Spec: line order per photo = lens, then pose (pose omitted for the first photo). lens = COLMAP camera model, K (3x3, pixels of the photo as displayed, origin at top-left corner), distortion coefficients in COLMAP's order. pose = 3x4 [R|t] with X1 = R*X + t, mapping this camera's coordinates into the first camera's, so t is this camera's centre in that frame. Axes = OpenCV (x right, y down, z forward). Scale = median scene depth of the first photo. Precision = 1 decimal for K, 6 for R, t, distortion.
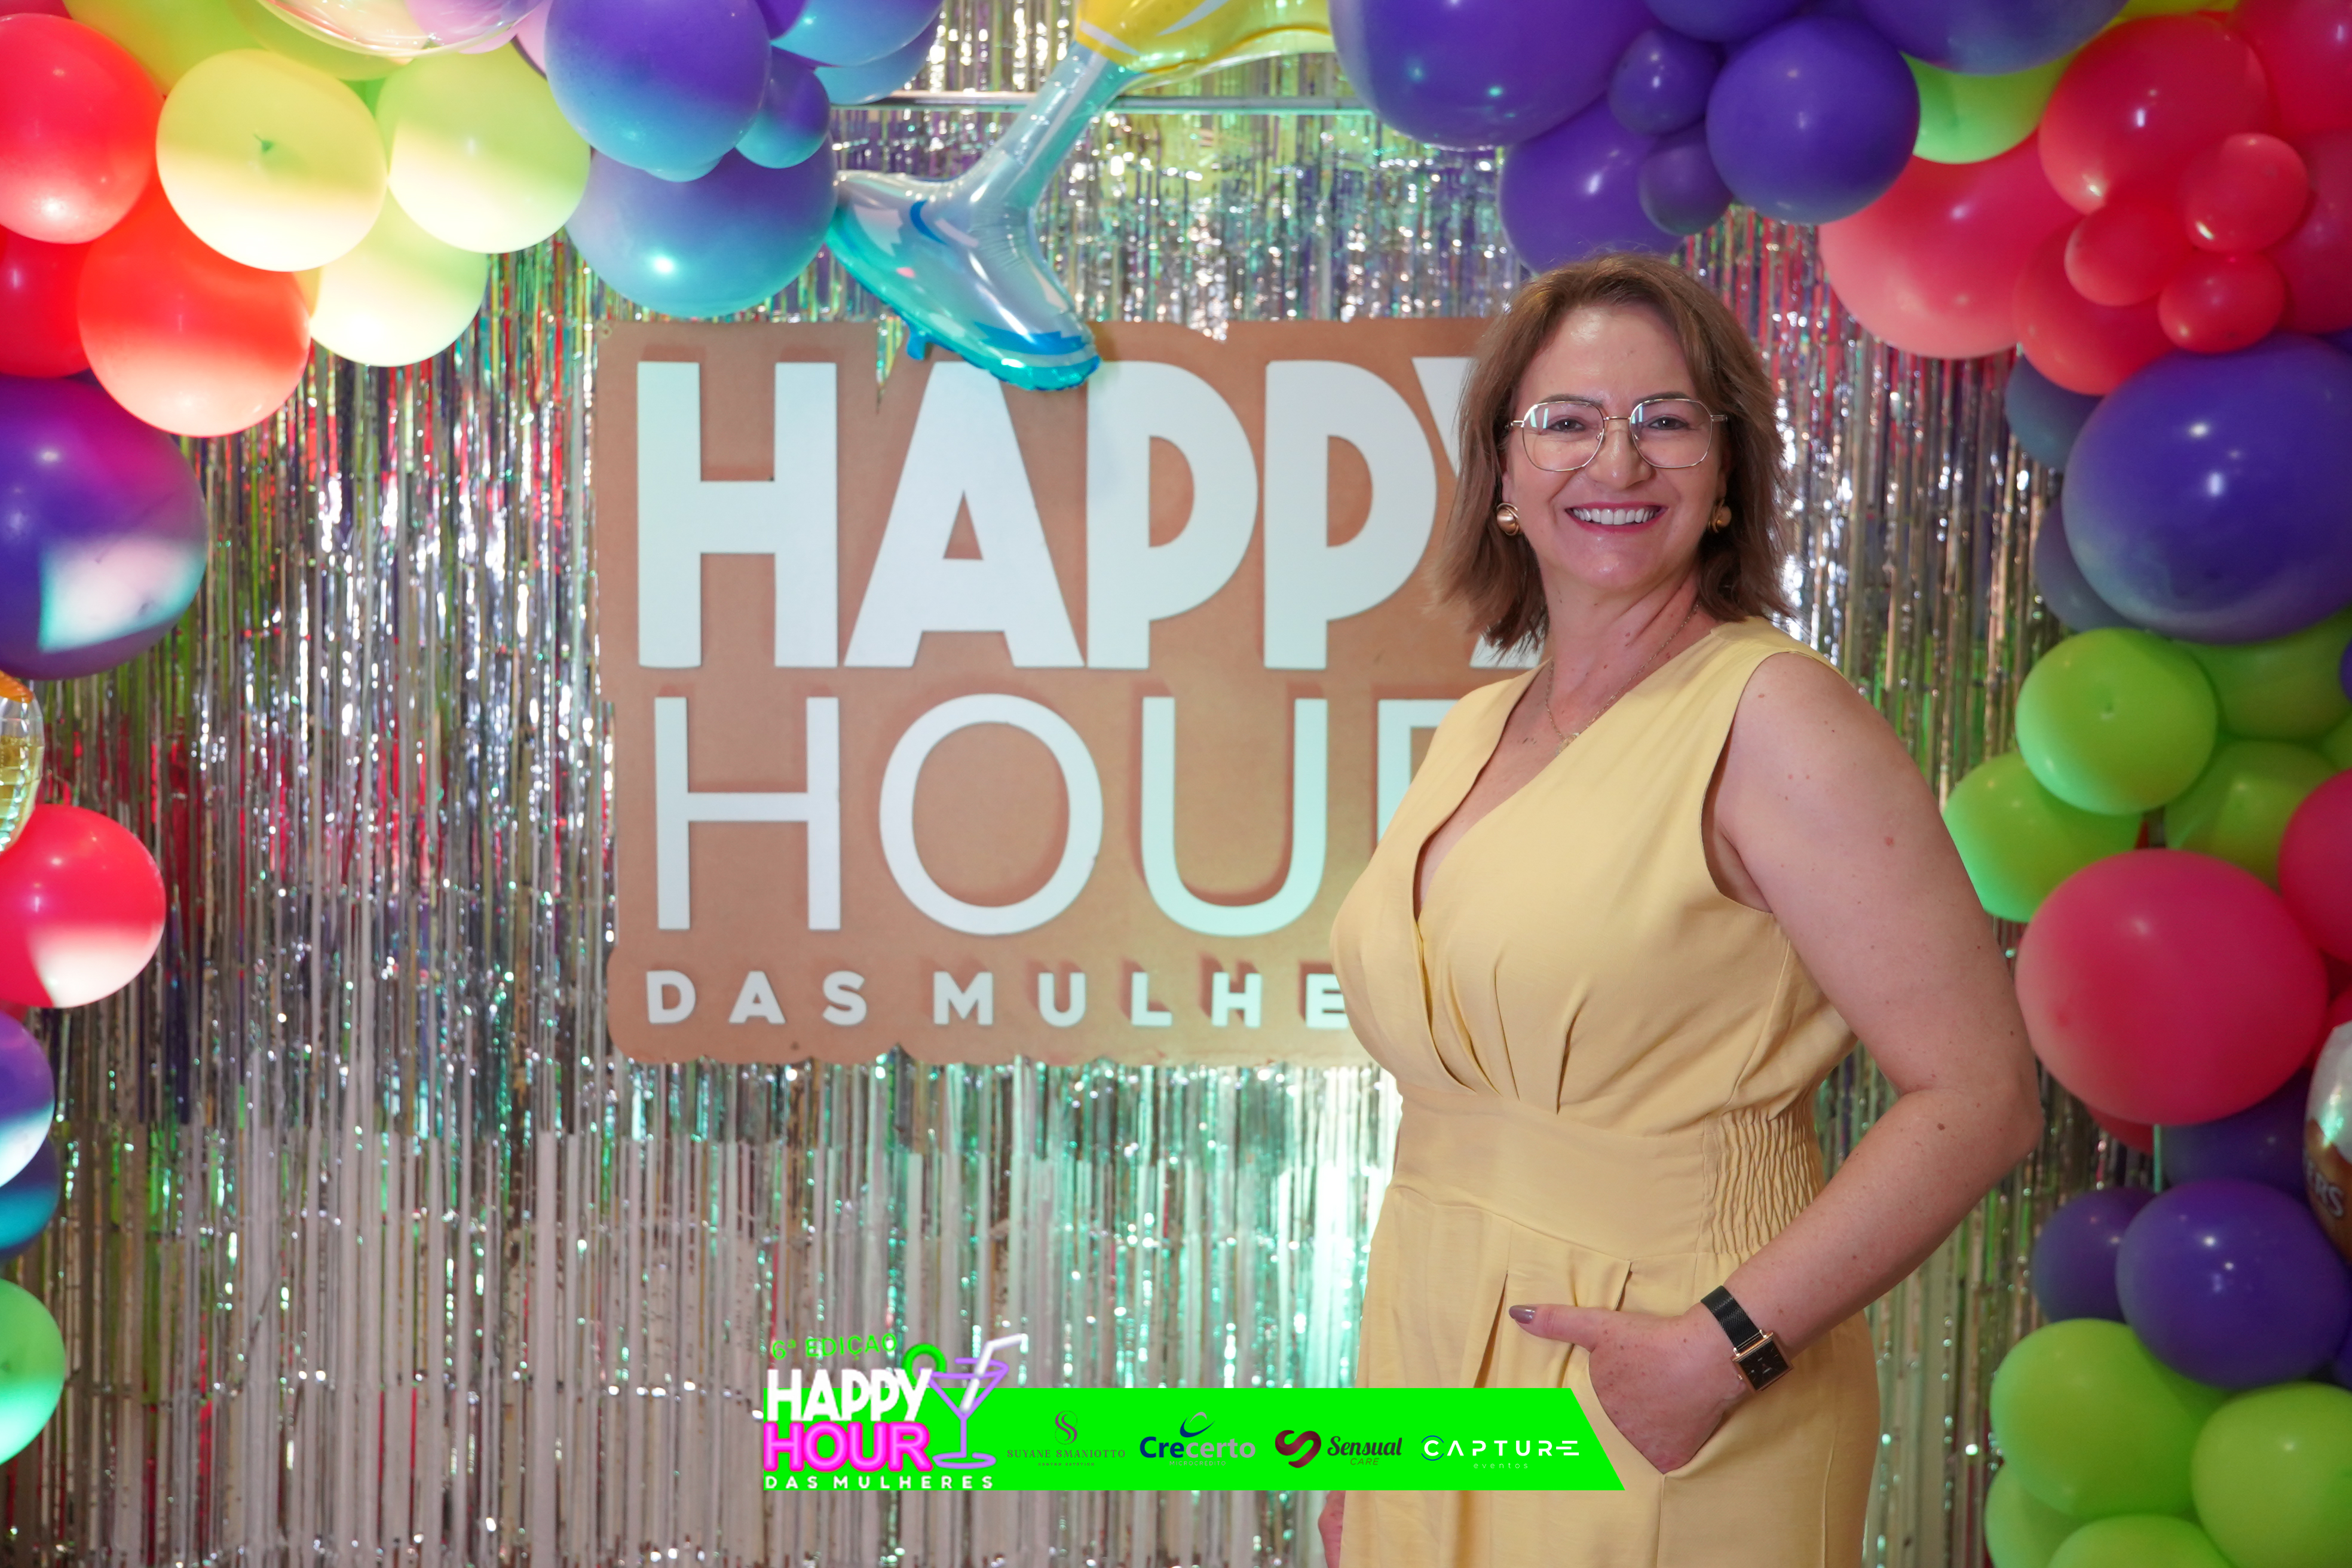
lens RADIAL K [[2621.8, 0, 1159.8], [0, 2621.8, 791.1], [0, 0, 1]] dist [0.063139, 0.000000]
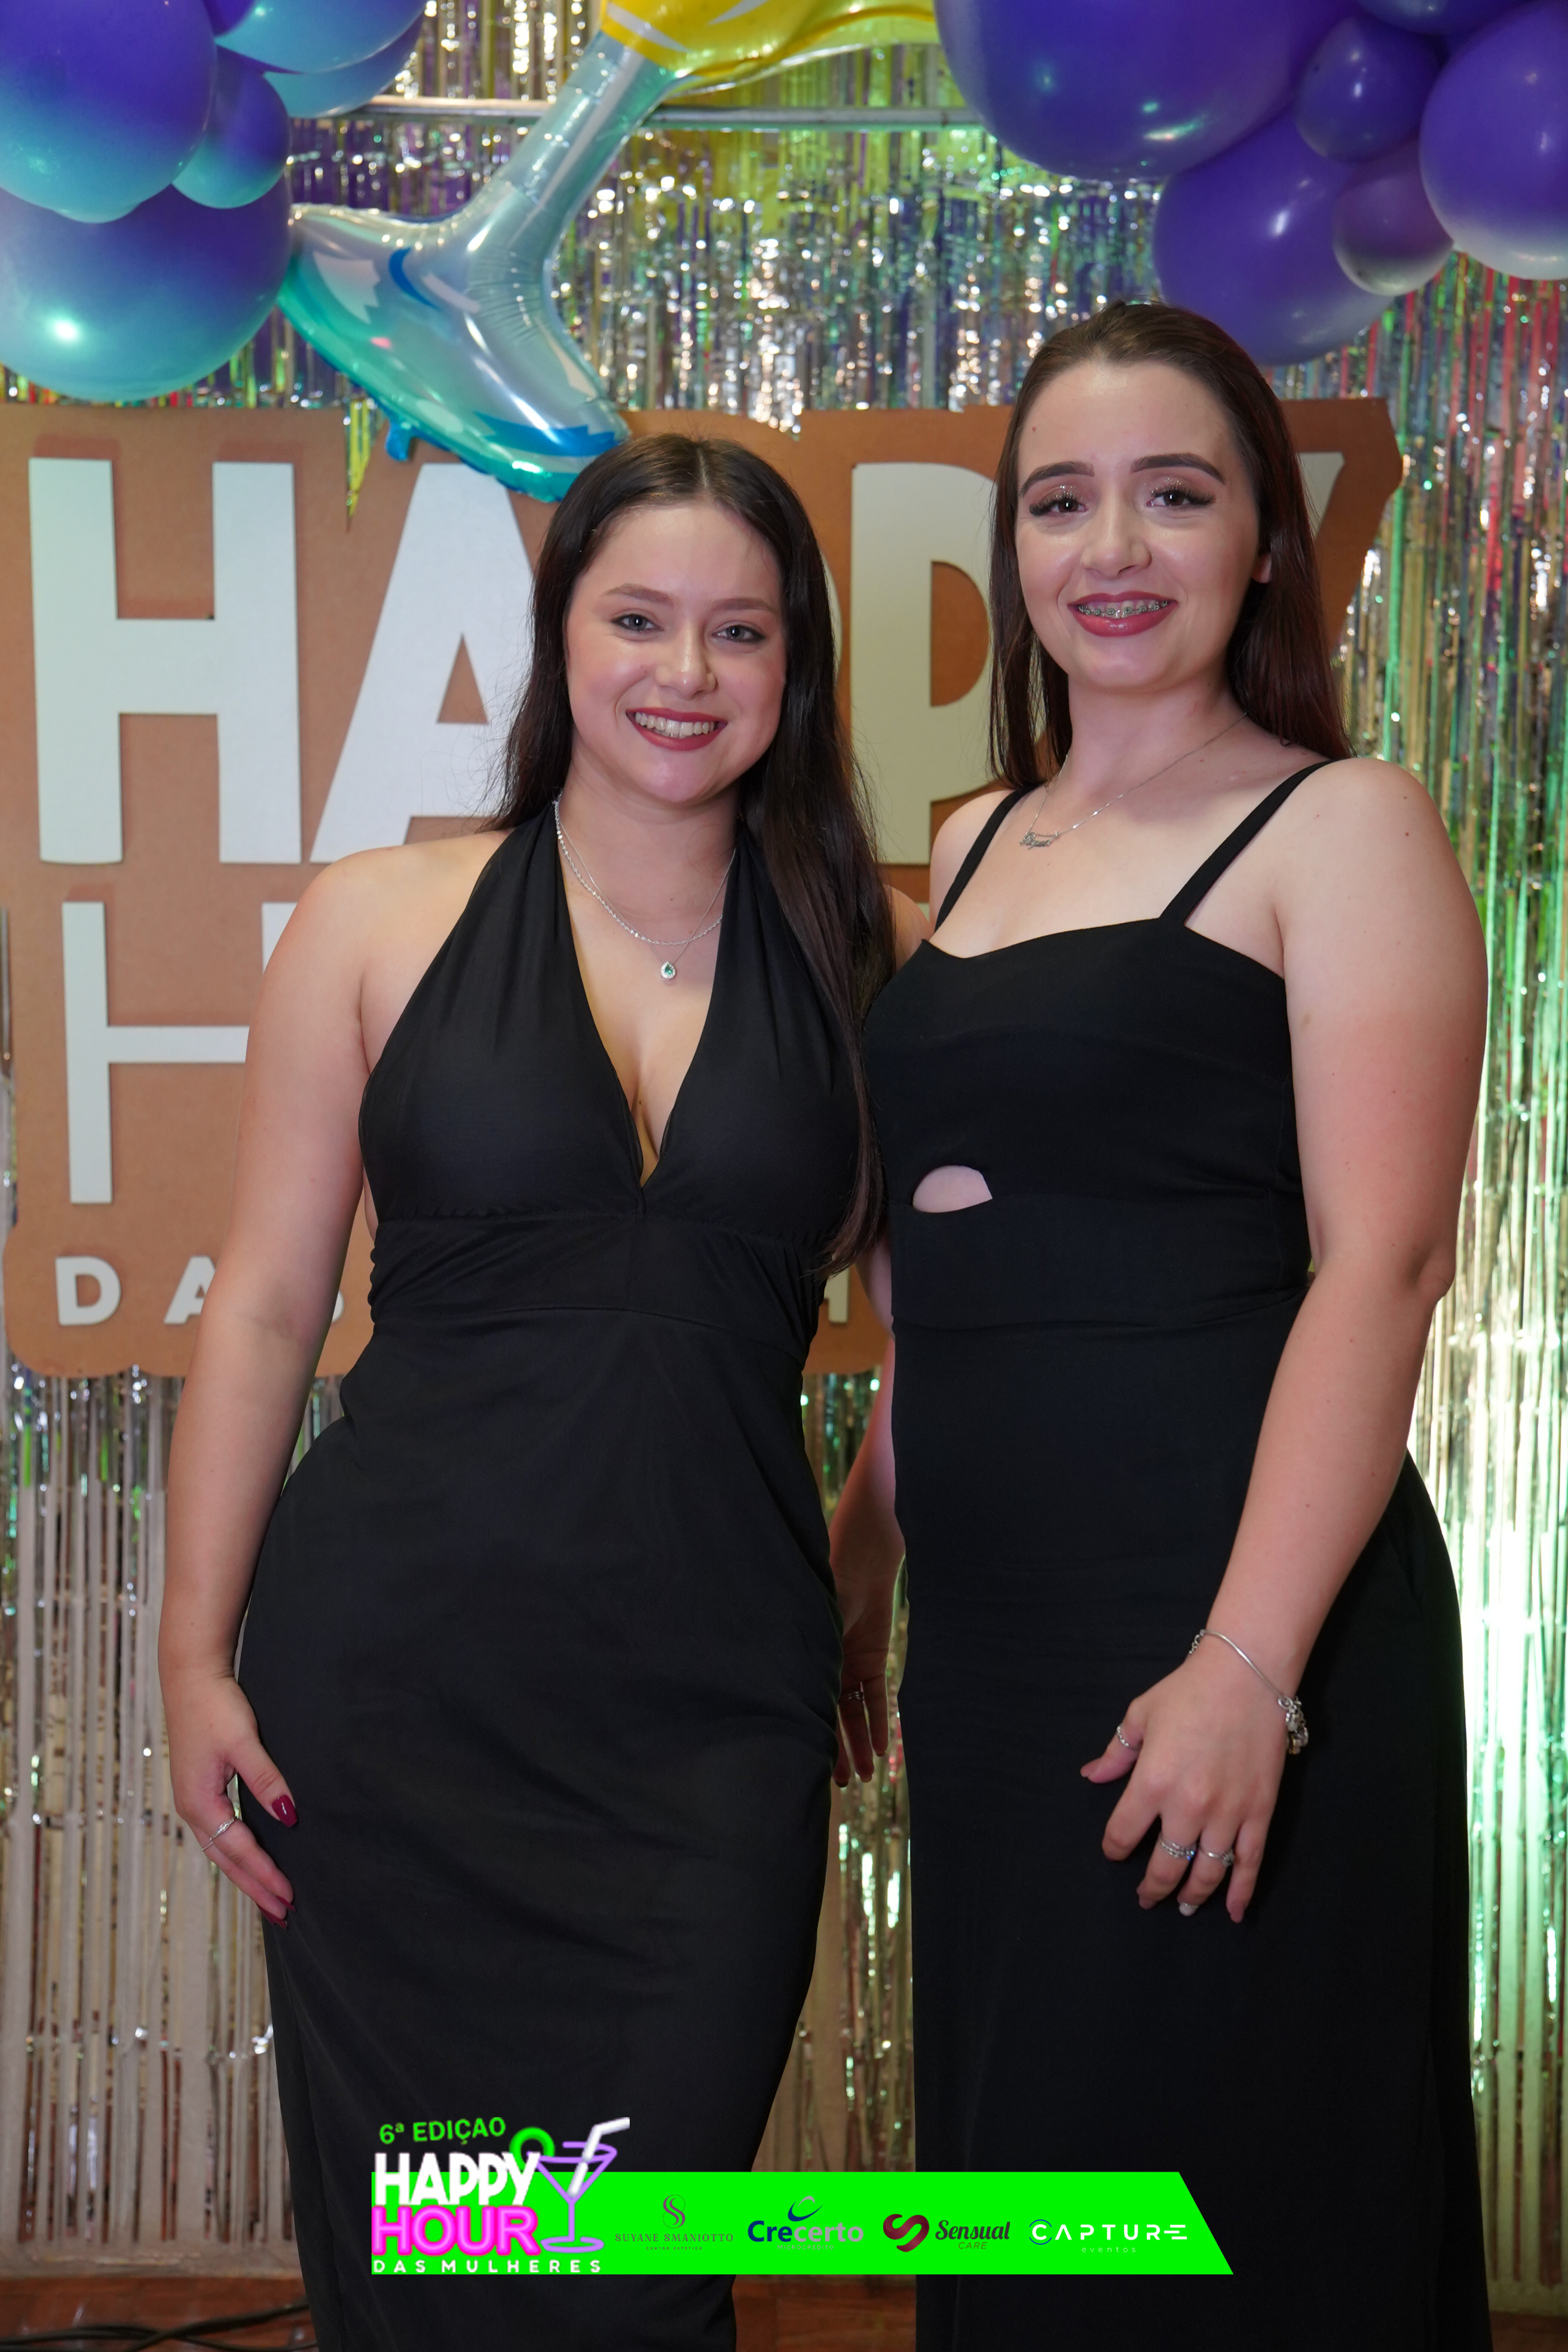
lens RADIAL K [[3794.6, 0, 775.6], [0, 3794.6, 1182.0], [0, 0, 1]] dist [0.324316, 0.000000]
pose [[0.999715, -0.006352, 0.022997, -0.009369], [0.005667, 0.999542, 0.029733, 0.014182], [-0.023175, -0.029594, 0.999293, -0.135018]]
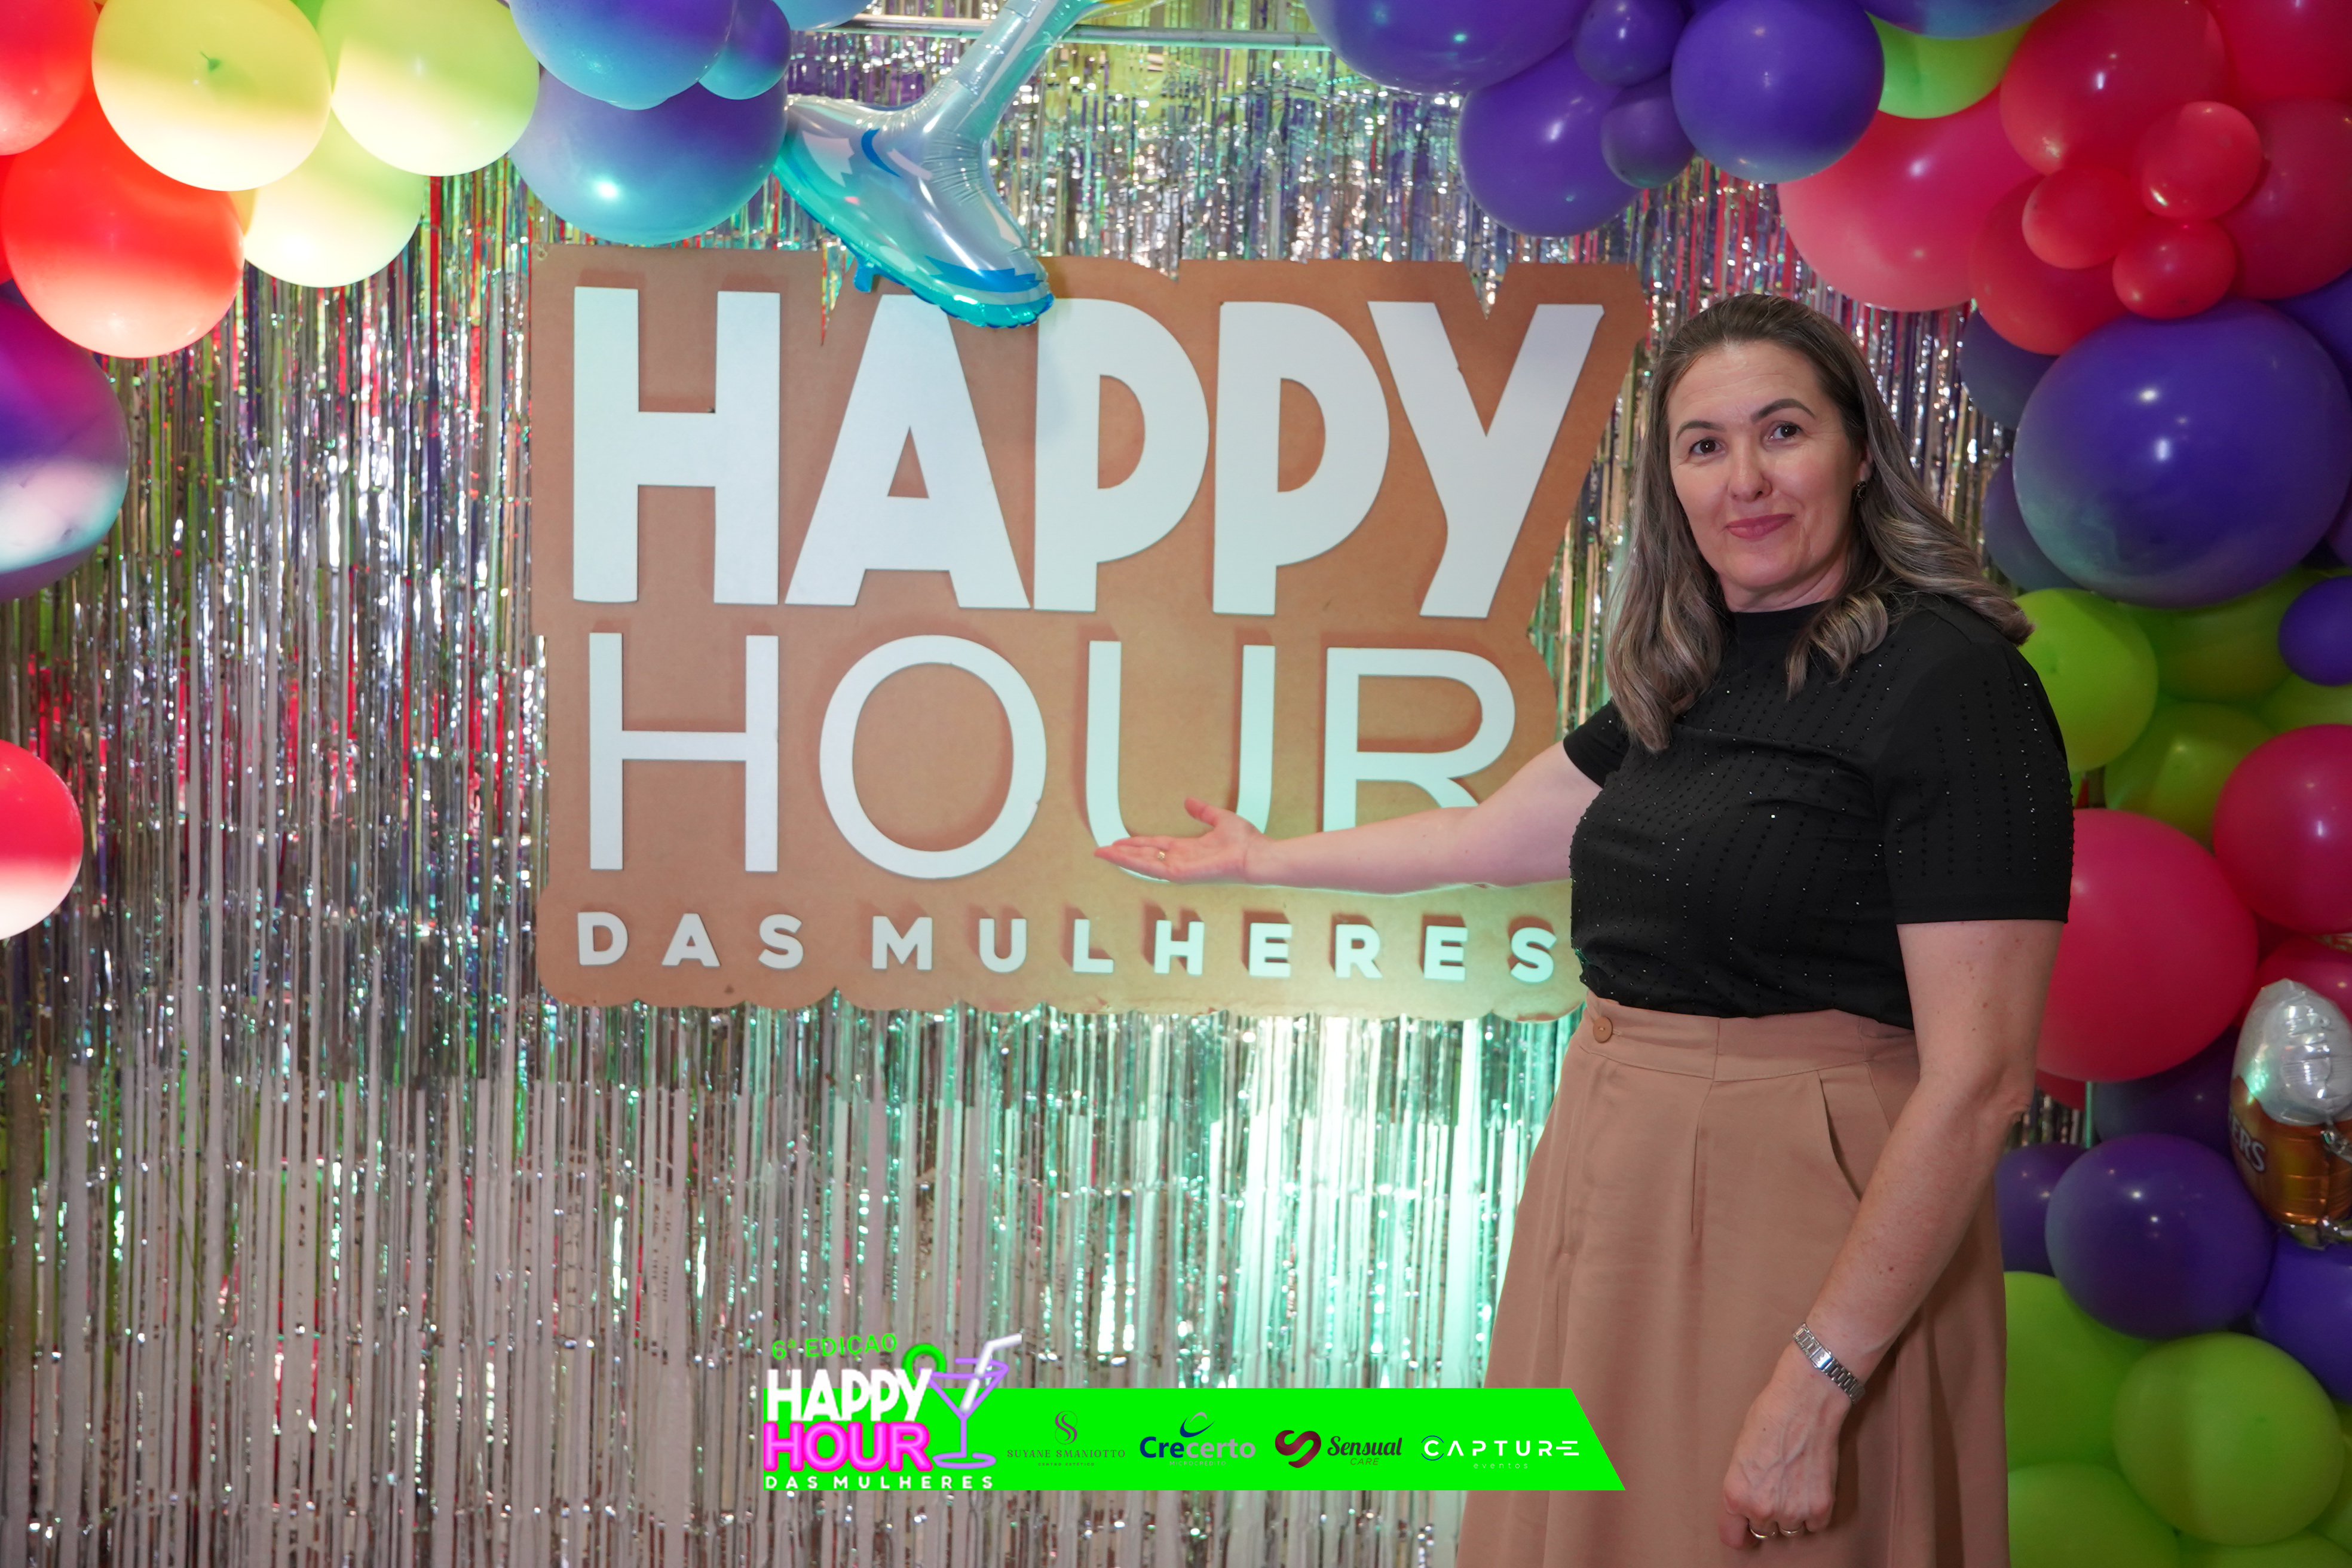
lens RADIAL K [[2834.3, 0, 1169.8], [0, 2834.3, 801.3], [0, 0, 1]] dist [0.095808, 0.000000]
pose [[0.998749, 0.013522, 0.048136, -0.026869], [-0.015002, 0.999422, 0.030515, -0.008501], [-0.047695, -0.031199, 0.998375, -0.069039]]
